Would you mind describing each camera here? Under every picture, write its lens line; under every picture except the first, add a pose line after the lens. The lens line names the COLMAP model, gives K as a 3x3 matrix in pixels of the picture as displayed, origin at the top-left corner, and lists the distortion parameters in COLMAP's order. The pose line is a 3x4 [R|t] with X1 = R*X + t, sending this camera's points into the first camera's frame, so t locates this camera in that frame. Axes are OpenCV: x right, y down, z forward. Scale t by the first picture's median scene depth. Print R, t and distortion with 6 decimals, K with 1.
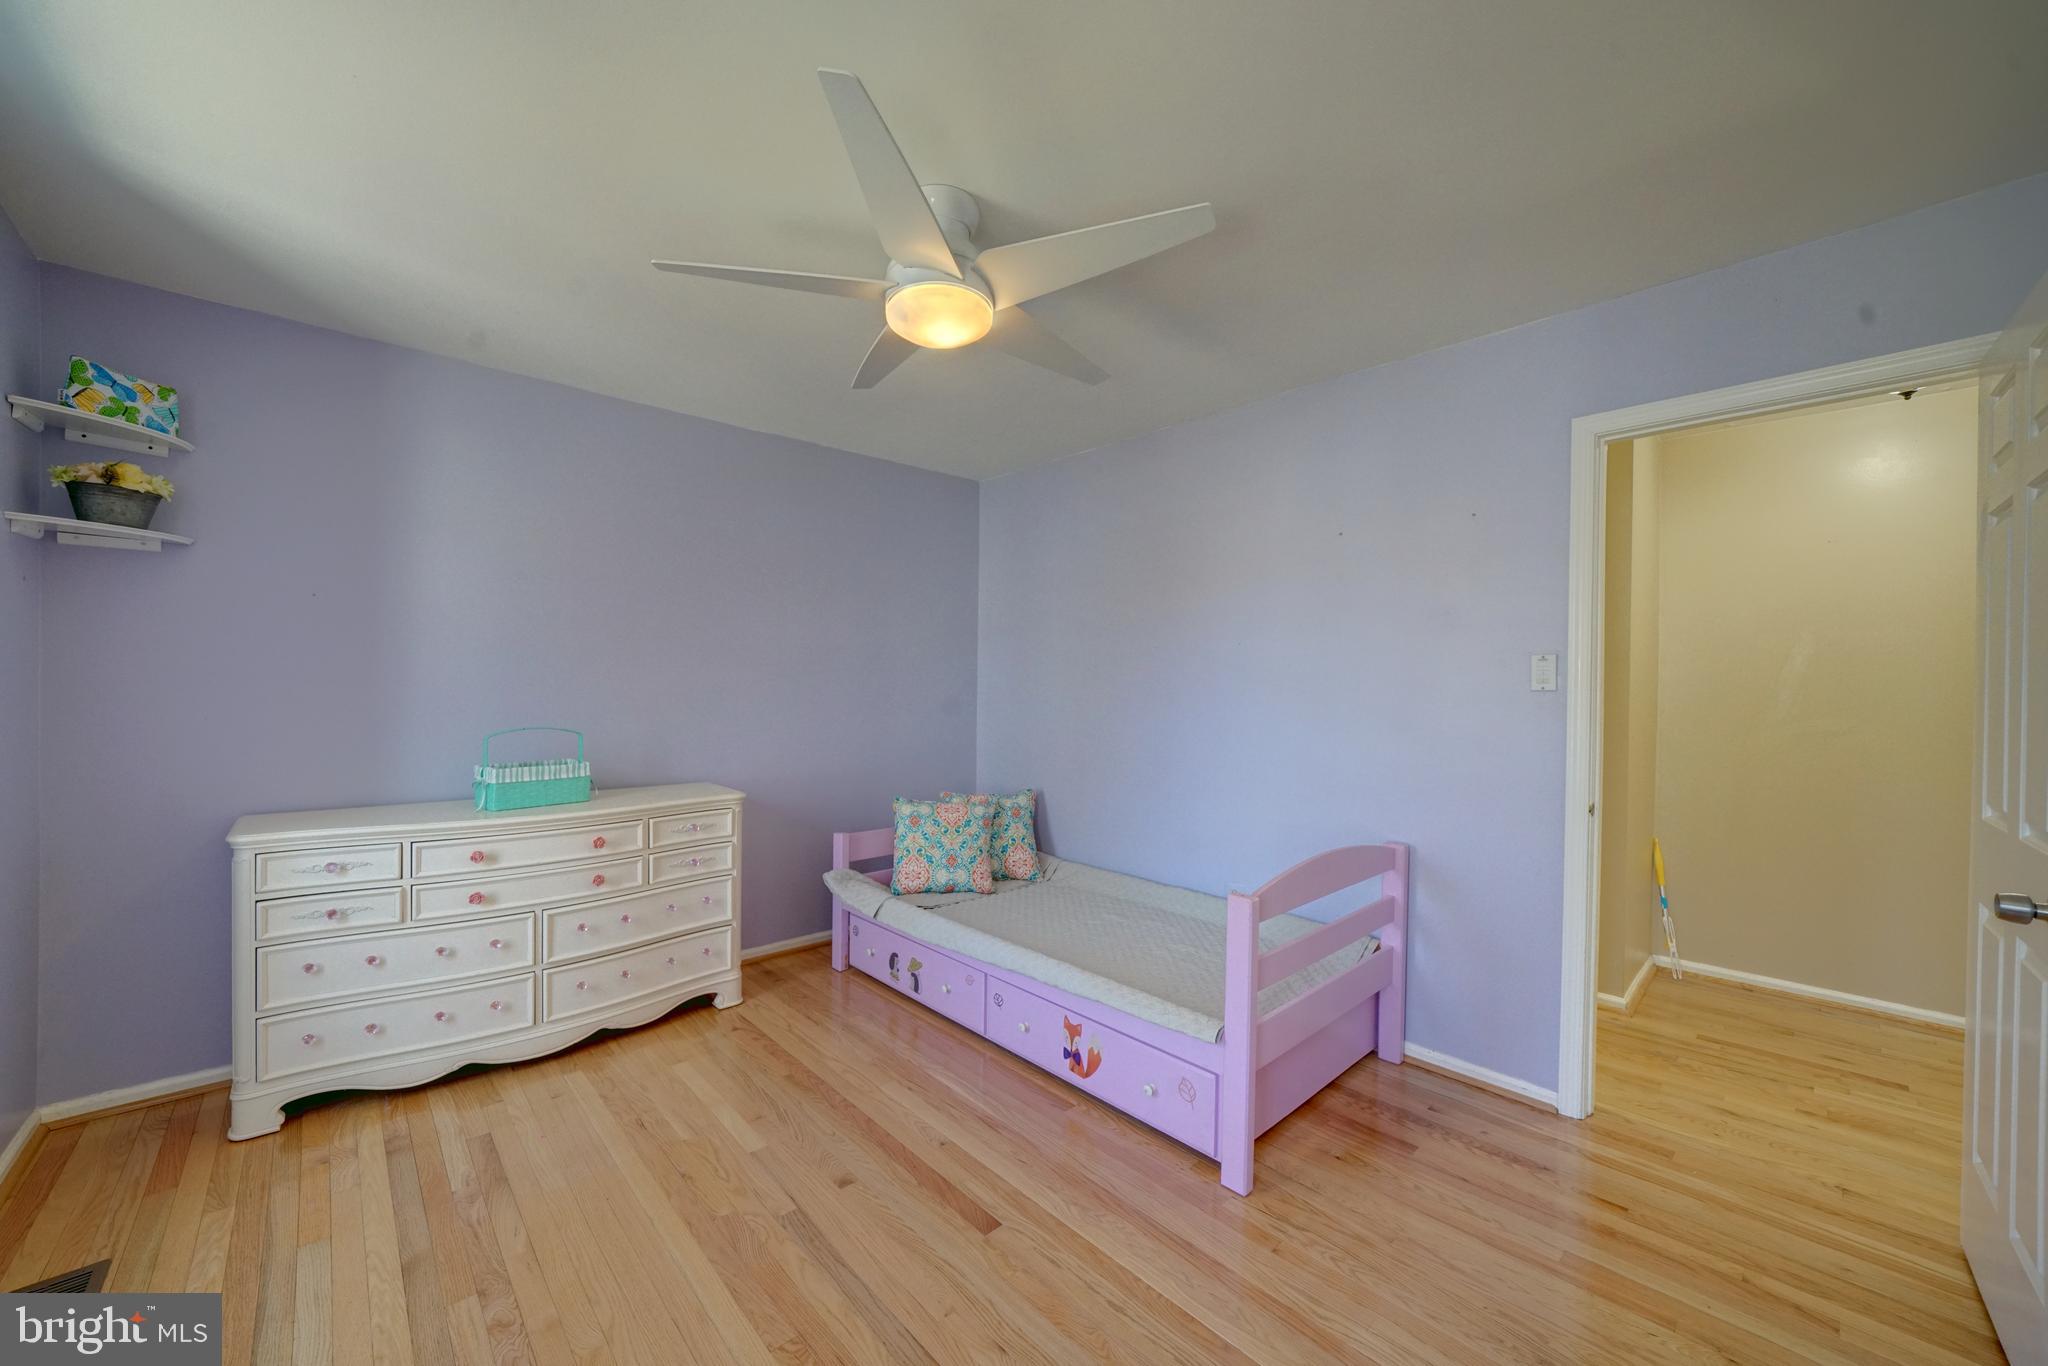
lens RADIAL K [[776.4, 0, 1005.8], [0, 776.4, 689.1], [0, 0, 1]] dist [-0.013130, -0.000060]
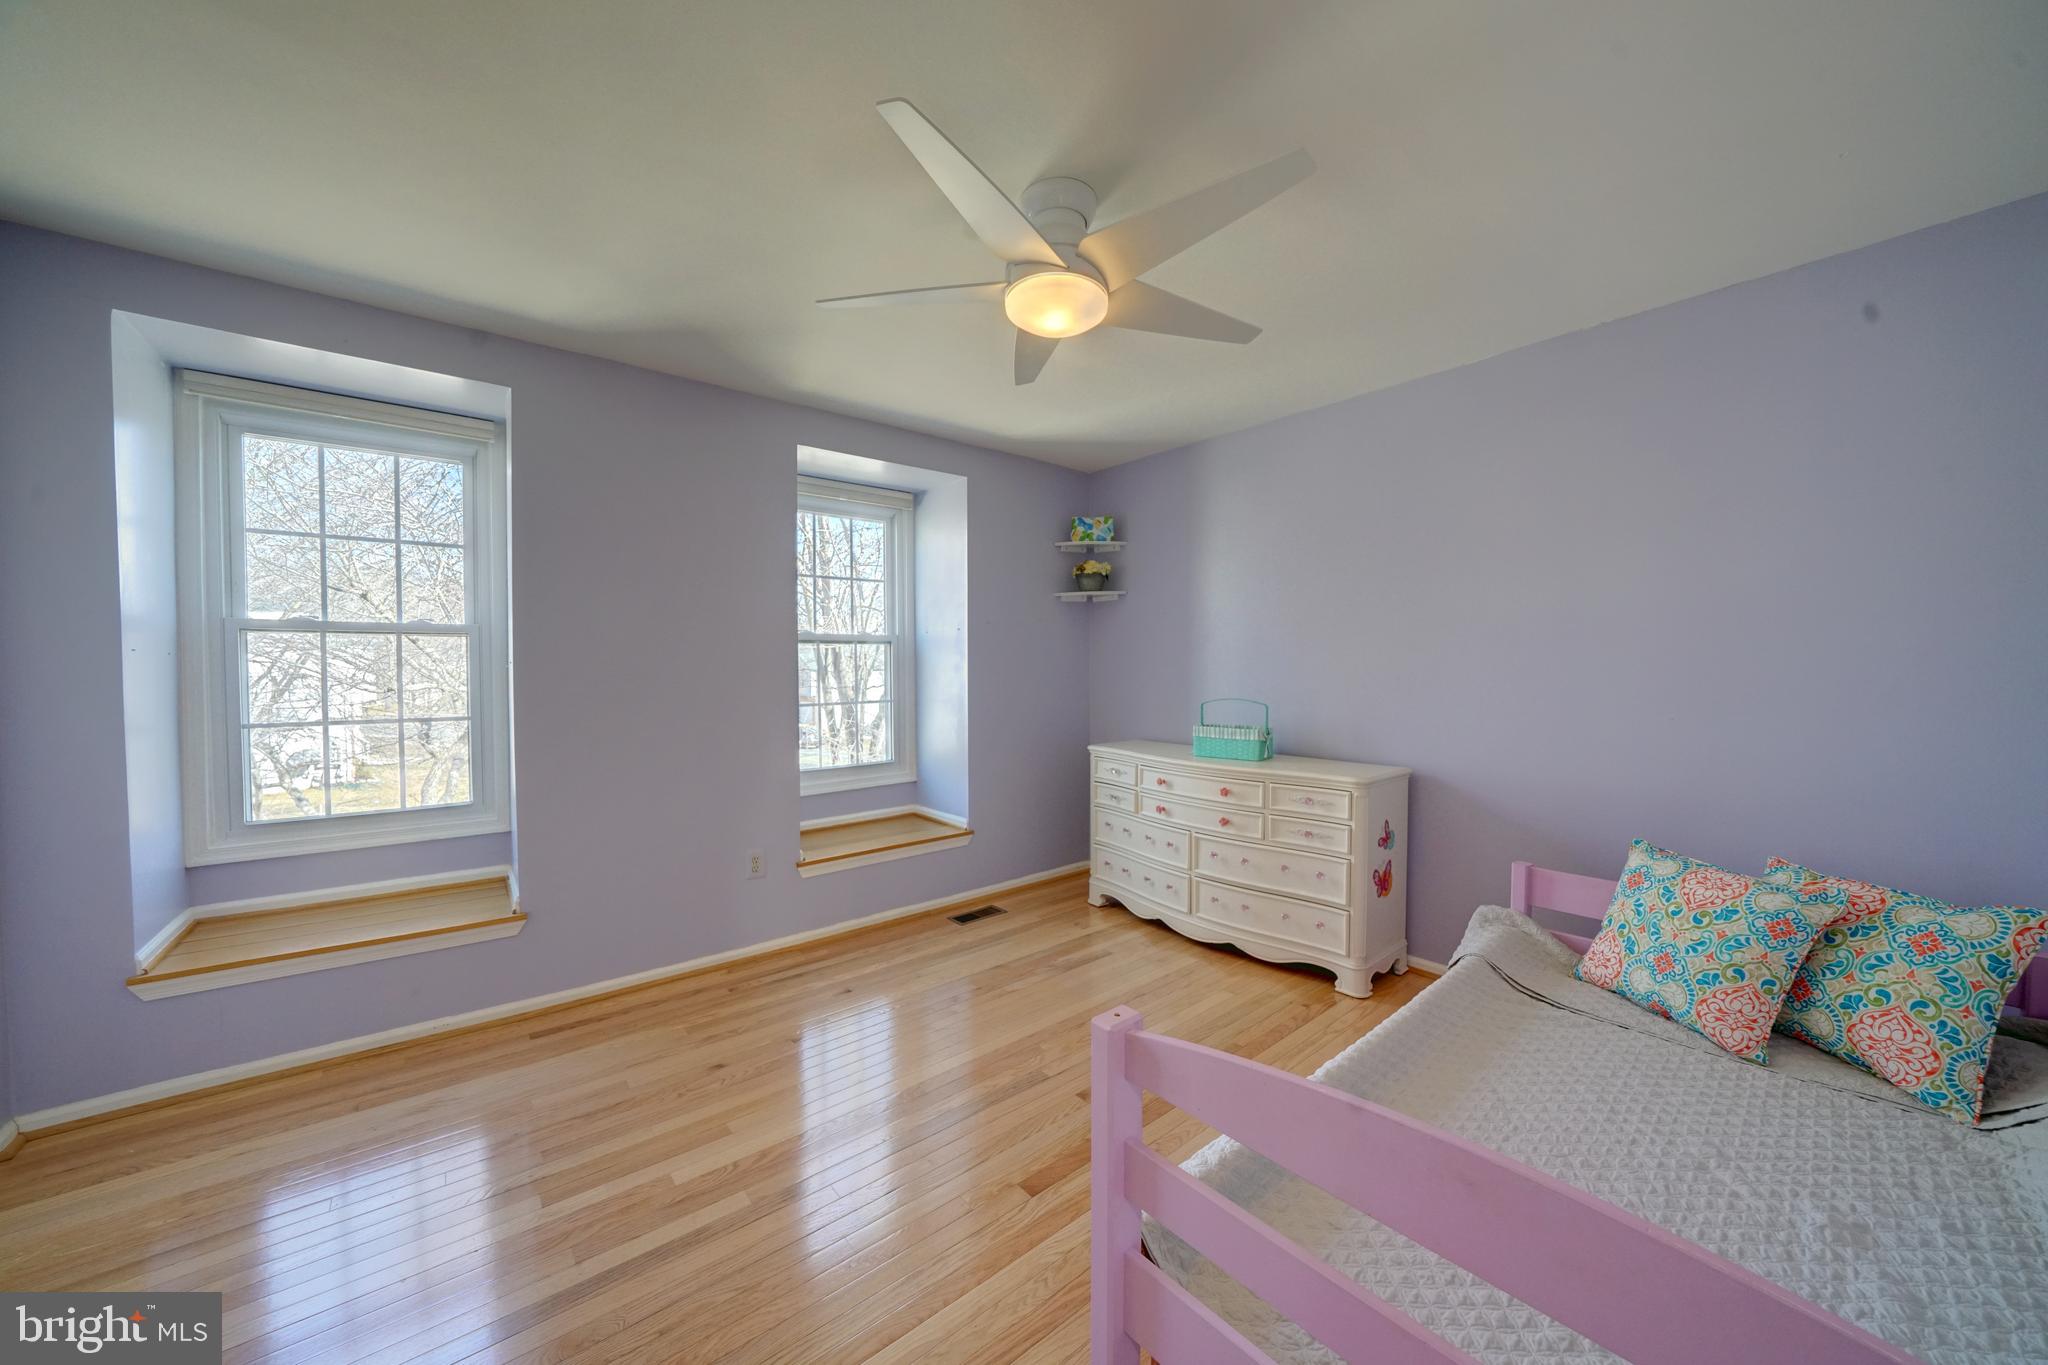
lens RADIAL K [[703.8, 0, 1001.3], [0, 703.8, 689.0], [0, 0, 1]] dist [-0.020240, -0.000017]
pose [[-0.064102, 0.018720, -0.997768, 0.644098], [-0.006293, 0.999797, 0.019162, 0.014163], [0.997924, 0.007507, -0.063971, 0.737723]]
